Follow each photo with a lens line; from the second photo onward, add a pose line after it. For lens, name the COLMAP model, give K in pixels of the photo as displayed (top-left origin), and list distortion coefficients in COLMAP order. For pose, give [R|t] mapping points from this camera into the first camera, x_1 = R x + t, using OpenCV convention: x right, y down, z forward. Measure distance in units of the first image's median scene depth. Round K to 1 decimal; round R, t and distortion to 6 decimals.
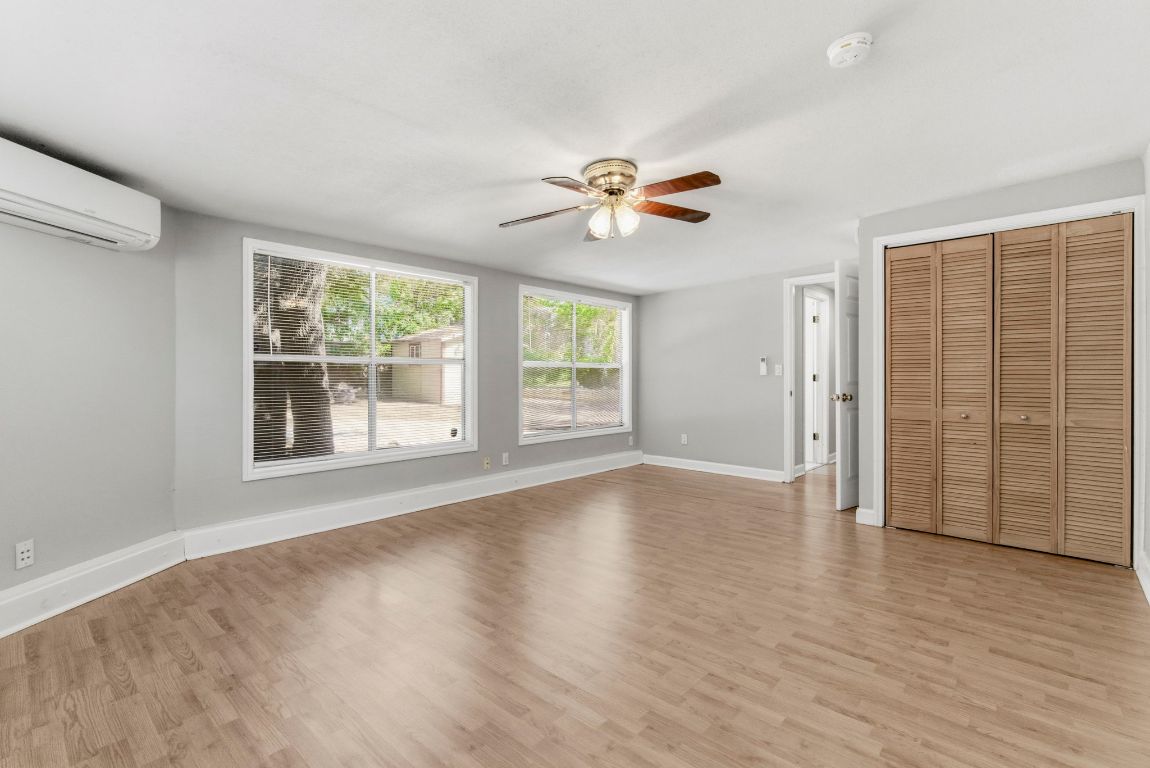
lens RADIAL K [[521.5, 0, 574.0], [0, 521.5, 379.5], [0, 0, 1]] dist [-0.000166, -0.000142]
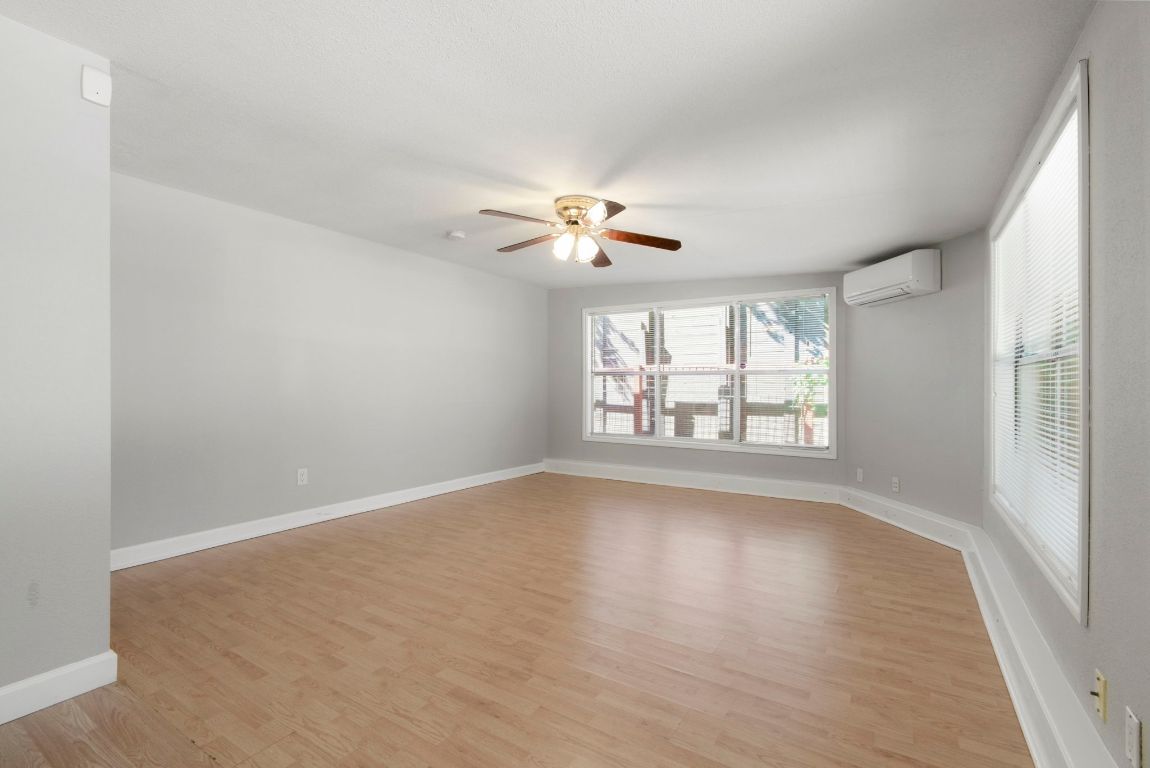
lens RADIAL K [[521.5, 0, 575.9], [0, 521.5, 383.7], [0, 0, 1]] dist [-0.000166, -0.000142]
pose [[-0.984235, -0.002601, -0.176847, 0.290097], [-0.003322, 0.999987, 0.003780, -0.010347], [0.176835, 0.004308, -0.984231, 2.214179]]
